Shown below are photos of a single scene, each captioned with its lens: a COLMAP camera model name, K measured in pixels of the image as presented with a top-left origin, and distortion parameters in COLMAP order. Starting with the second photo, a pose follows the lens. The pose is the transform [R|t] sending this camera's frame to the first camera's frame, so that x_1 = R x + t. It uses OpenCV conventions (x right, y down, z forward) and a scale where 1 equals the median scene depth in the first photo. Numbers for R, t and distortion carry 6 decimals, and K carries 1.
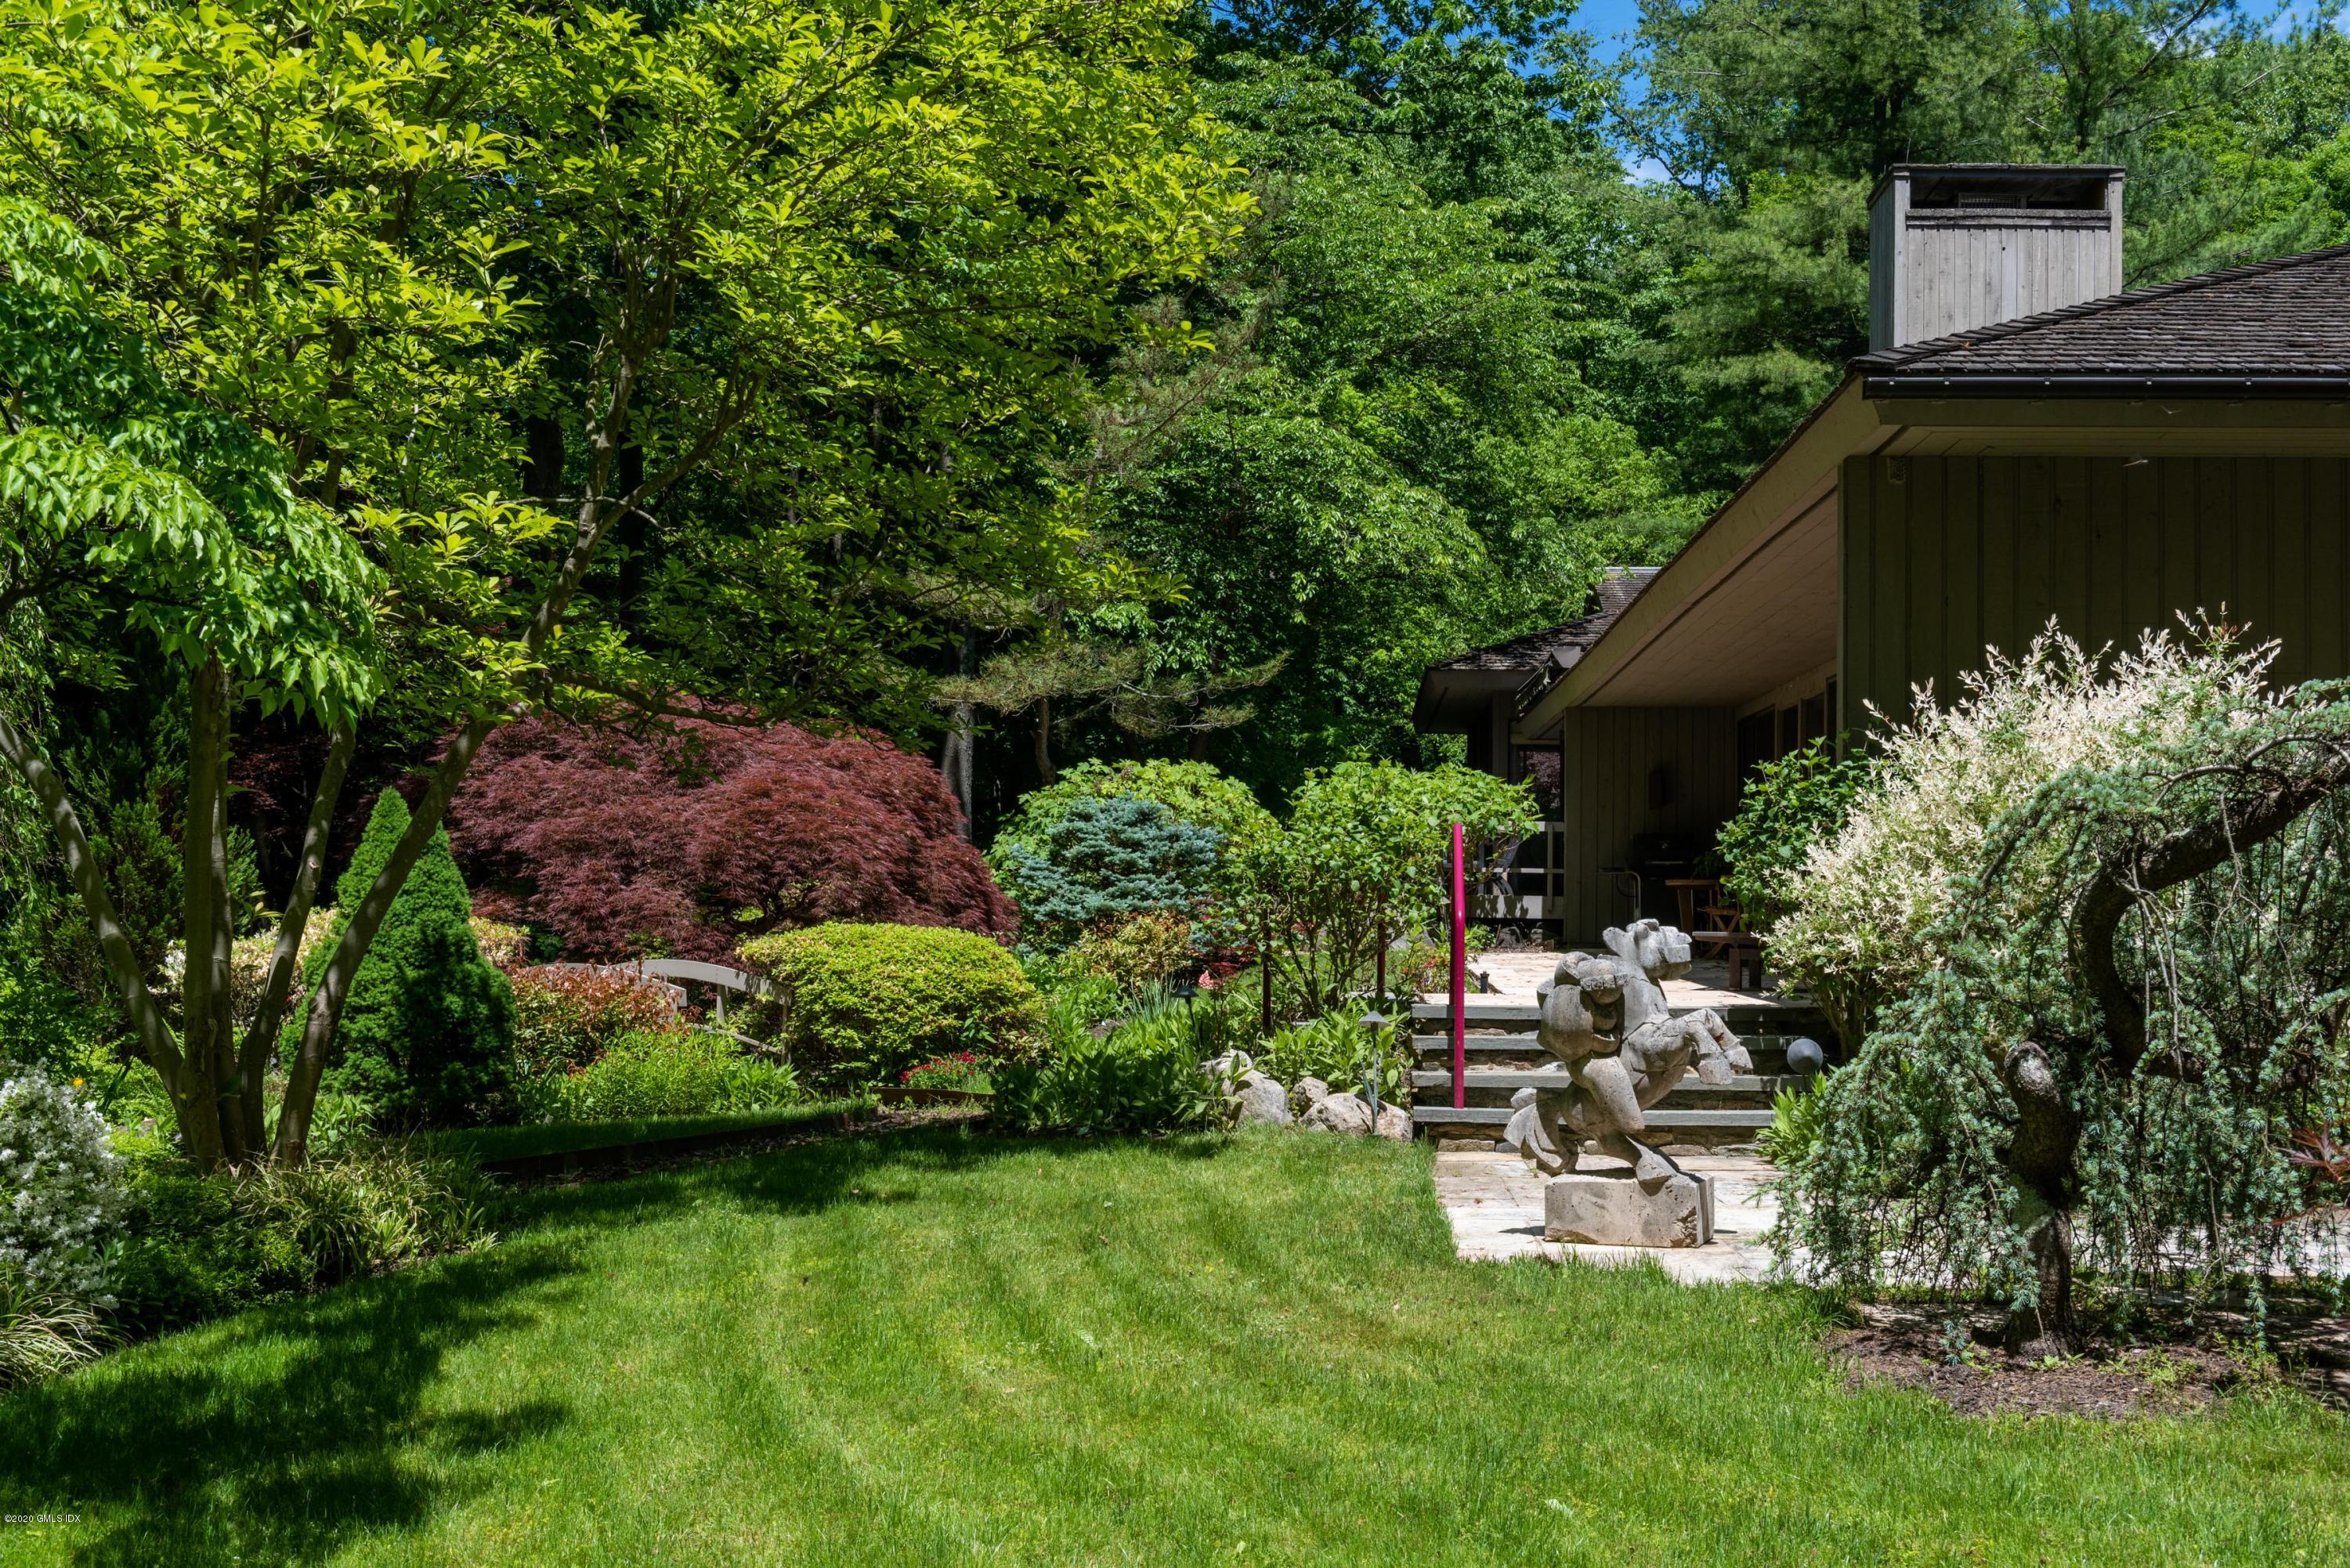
lens RADIAL K [[2568.3, 0, 1175.8], [0, 2568.3, 785.5], [0, 0, 1]] dist [0.006484, 0.000000]
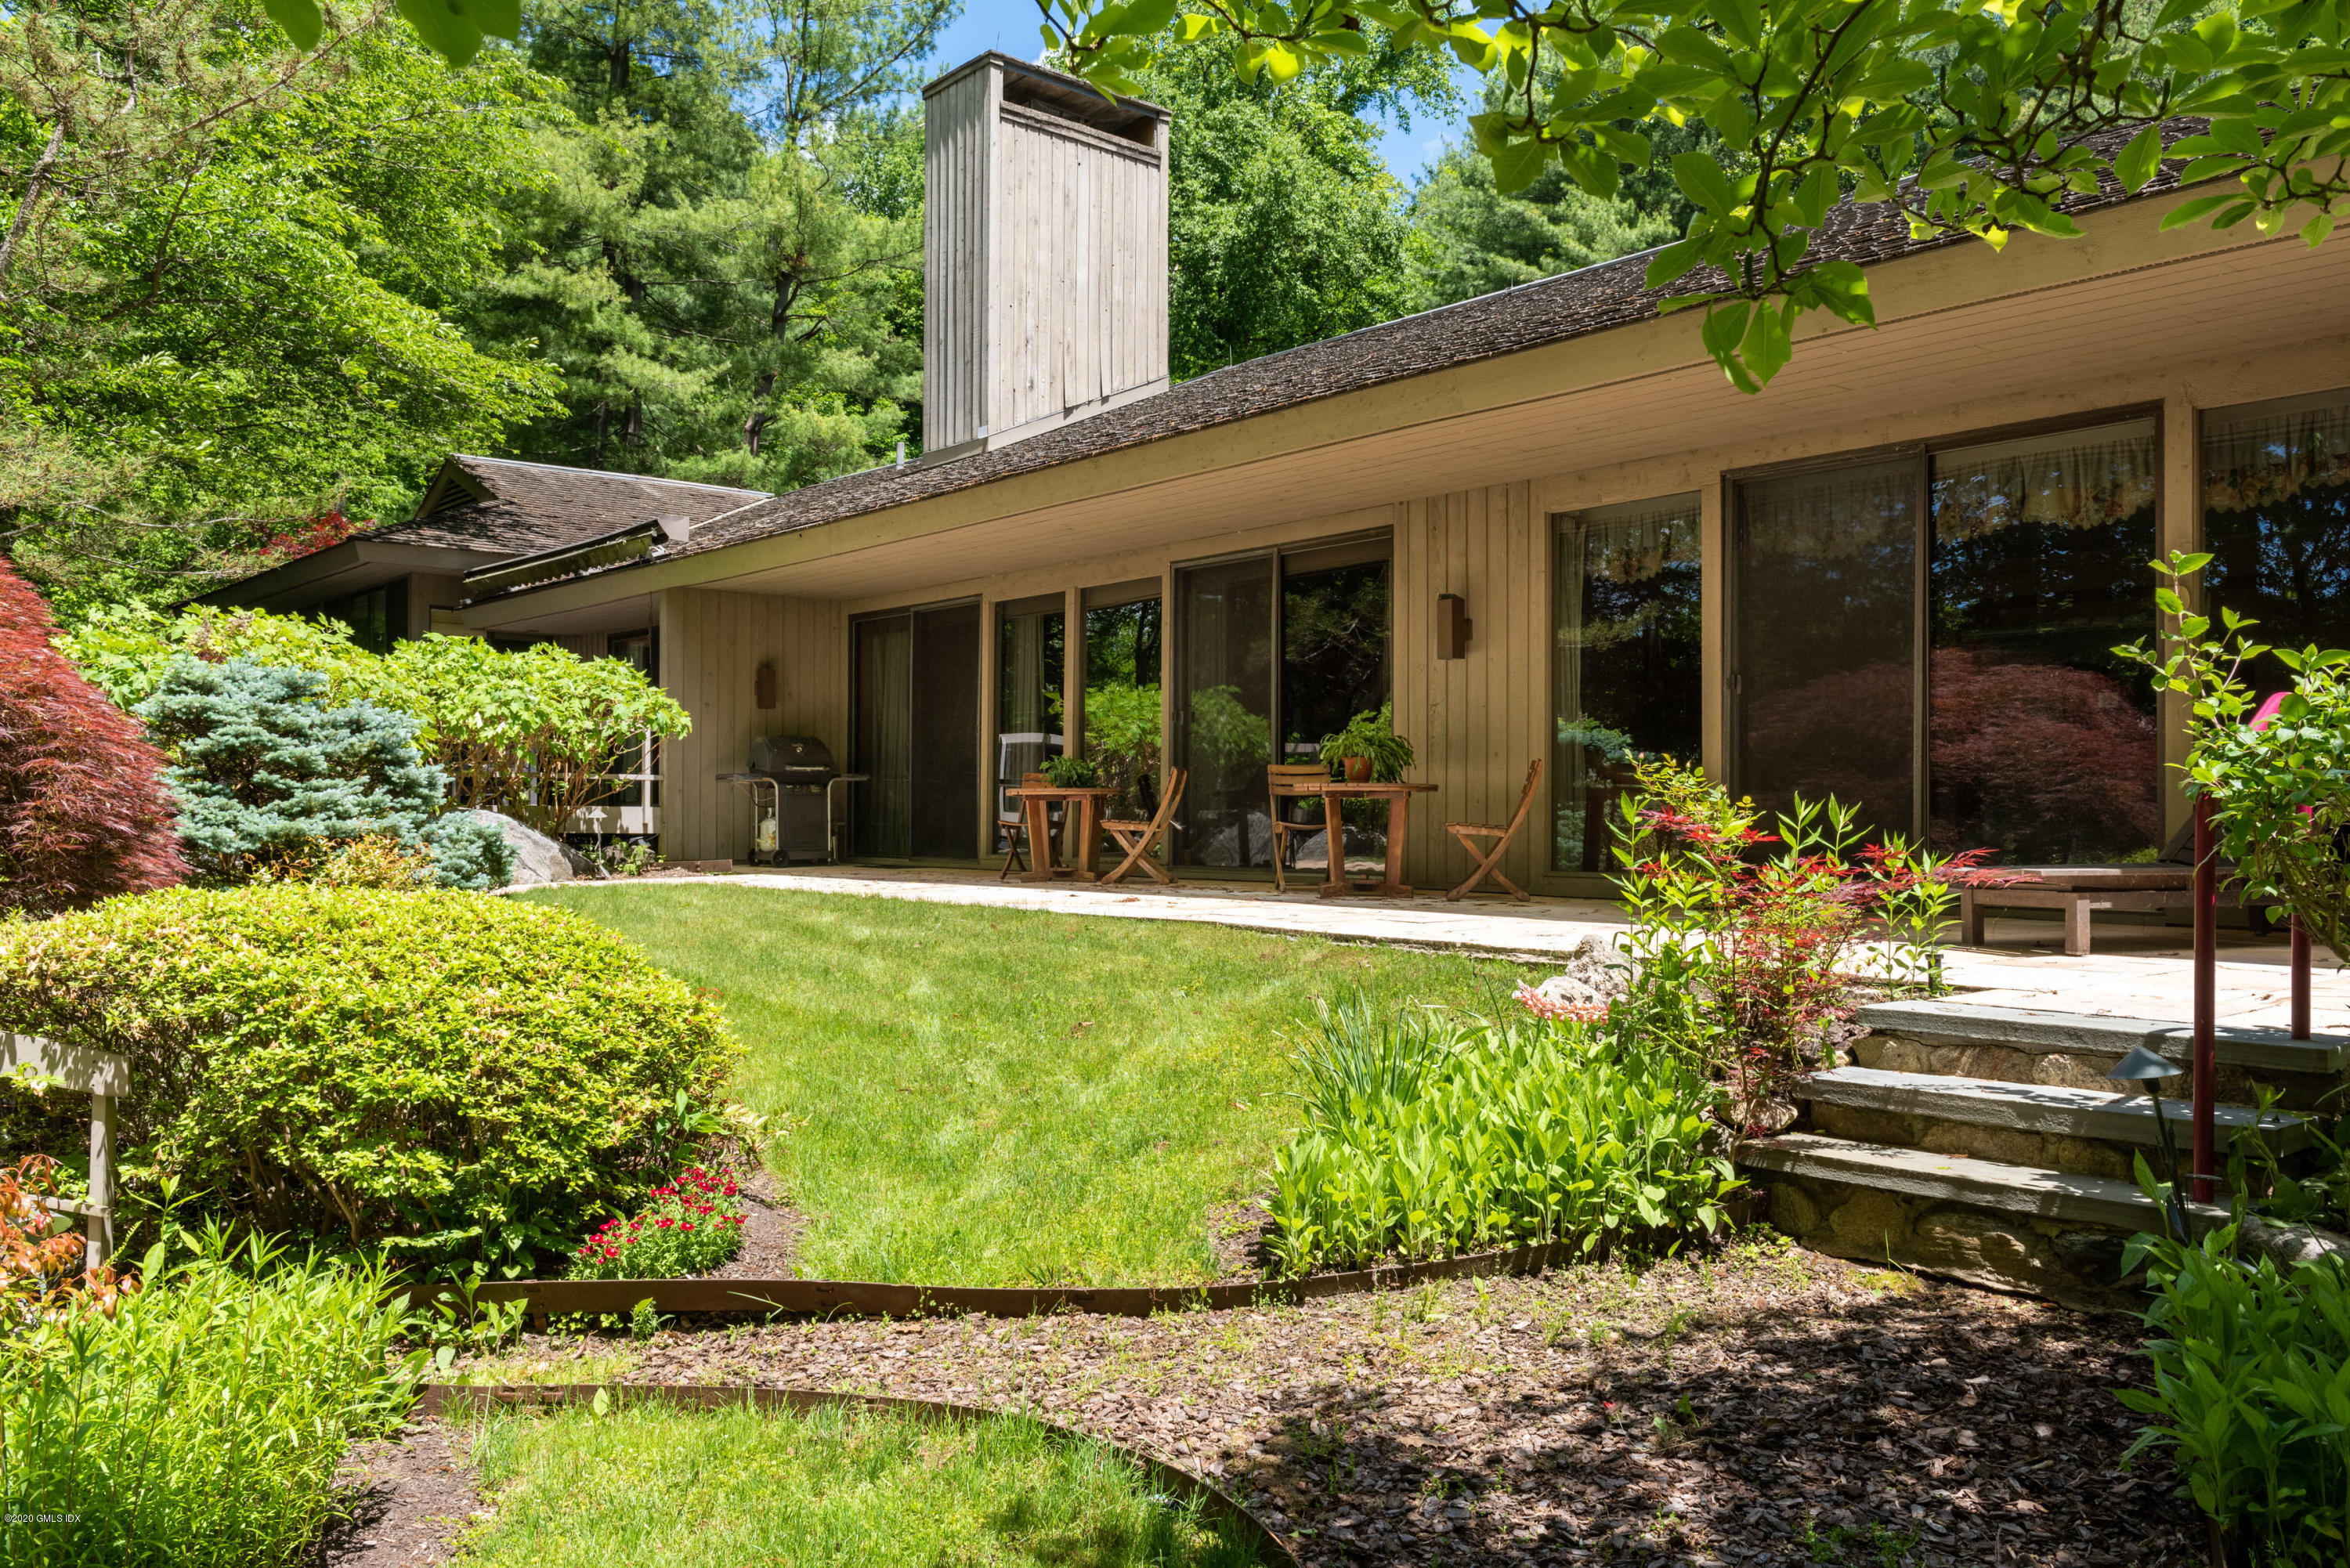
lens RADIAL K [[1852.2, 0, 1175.8], [0, 1852.2, 786.6], [0, 0, 1]] dist [-0.002226, -0.000183]
pose [[0.720630, 0.001924, 0.693318, -0.183282], [-0.028303, 0.999244, 0.026645, 0.018091], [-0.692742, -0.038824, 0.720139, 0.520671]]
